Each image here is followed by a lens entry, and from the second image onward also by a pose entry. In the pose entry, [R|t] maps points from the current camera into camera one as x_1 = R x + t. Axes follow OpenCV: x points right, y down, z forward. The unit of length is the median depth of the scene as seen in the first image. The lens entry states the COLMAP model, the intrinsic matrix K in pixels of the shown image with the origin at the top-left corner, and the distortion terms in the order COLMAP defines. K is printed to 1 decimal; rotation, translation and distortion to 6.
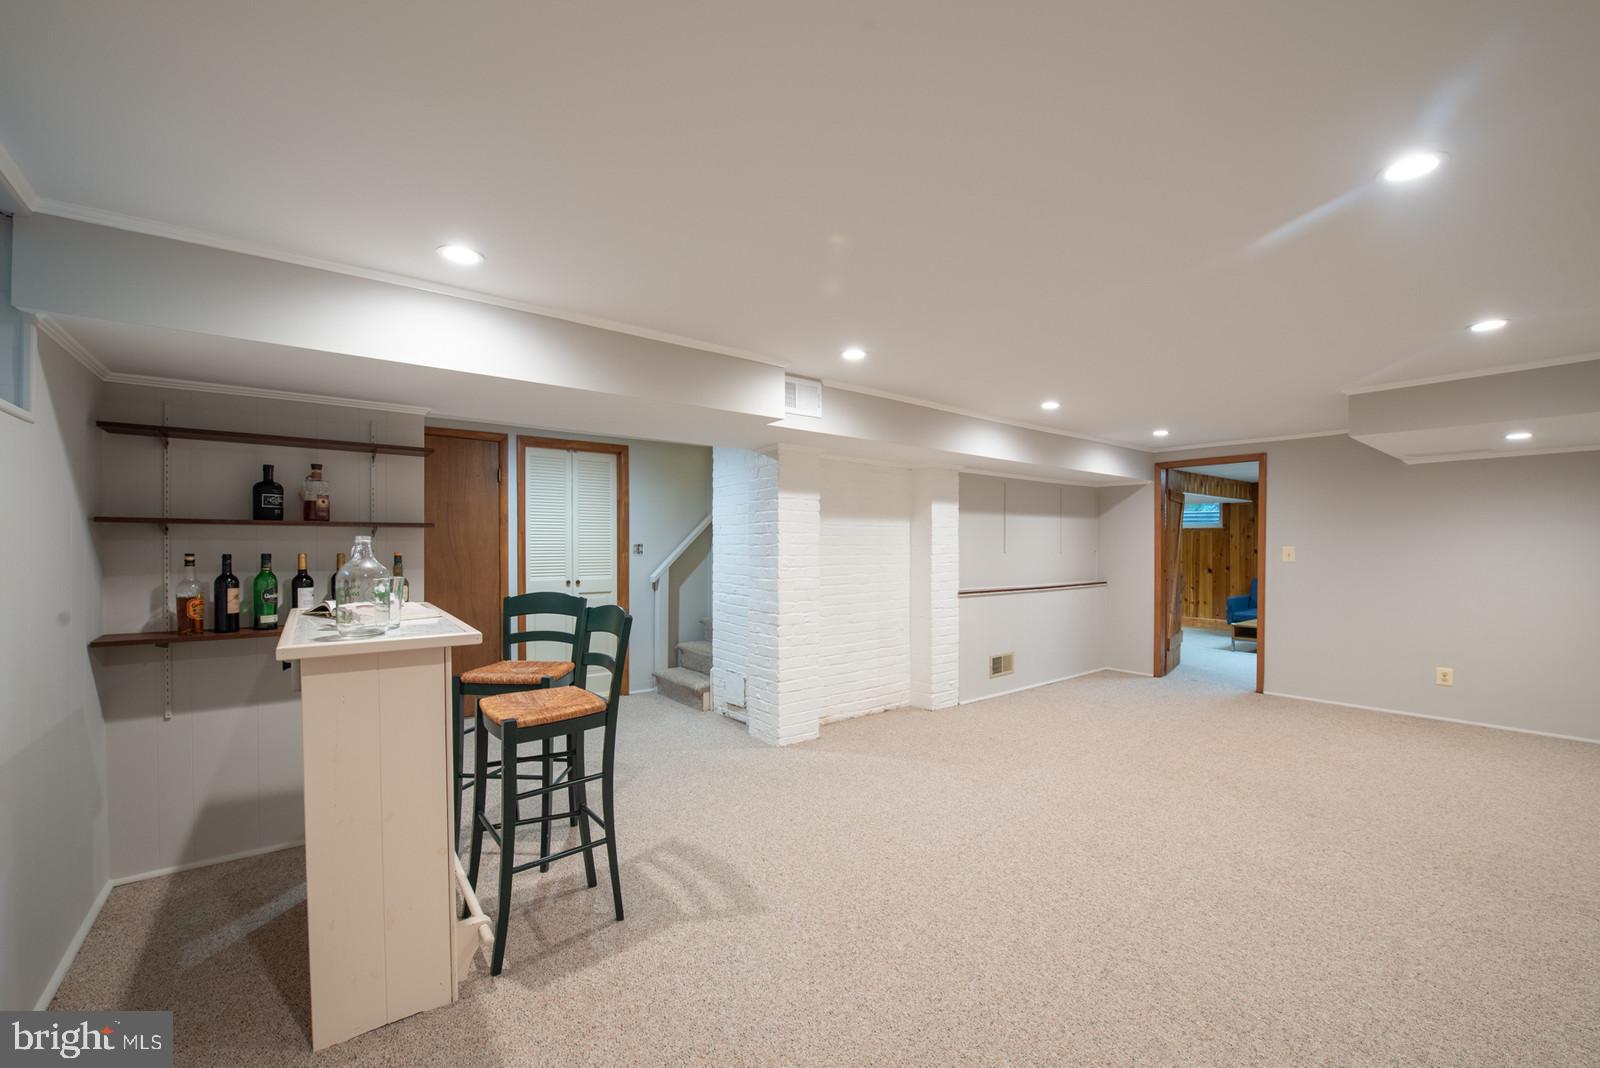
lens RADIAL K [[634.5, 0, 800.0], [0, 634.5, 544.9], [0, 0, 1]] dist [0.014693, -0.003537]
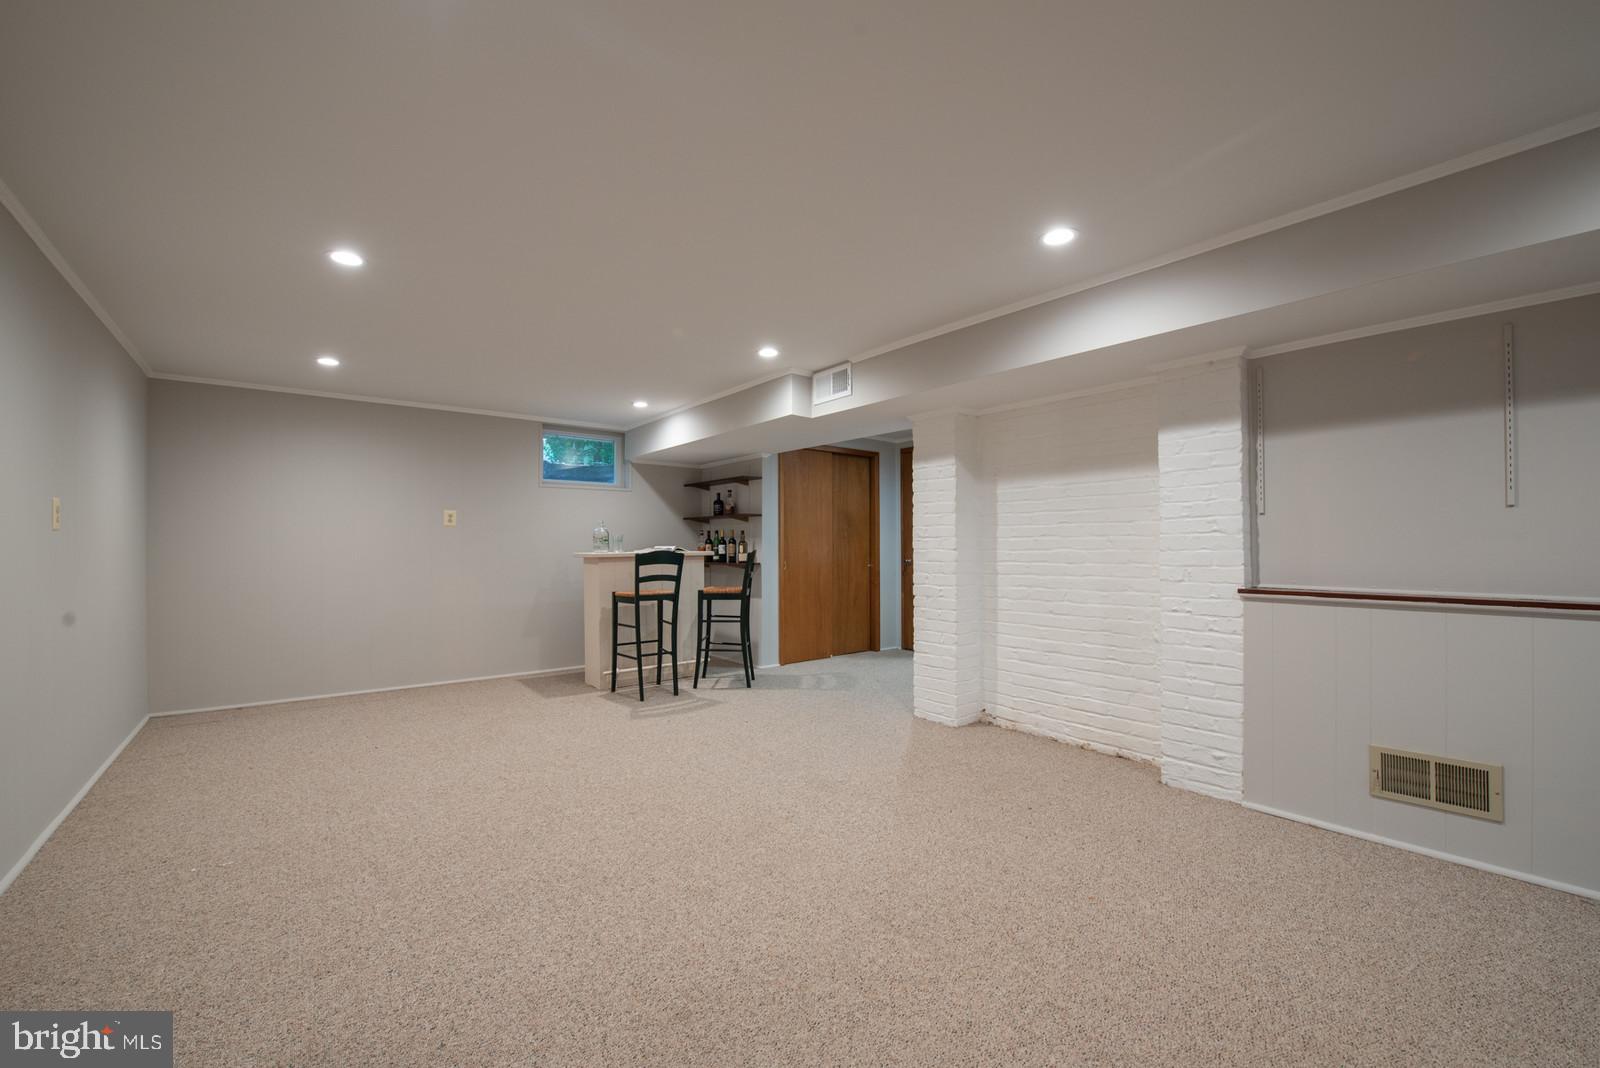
lens RADIAL K [[634.5, 0, 800.8], [0, 634.5, 538.2], [0, 0, 1]] dist [0.014693, -0.003537]
pose [[0.023302, -0.013231, -0.999641, 0.842421], [0.006551, 0.999893, -0.013082, 0.041202], [0.999707, -0.006244, 0.023386, 0.688387]]
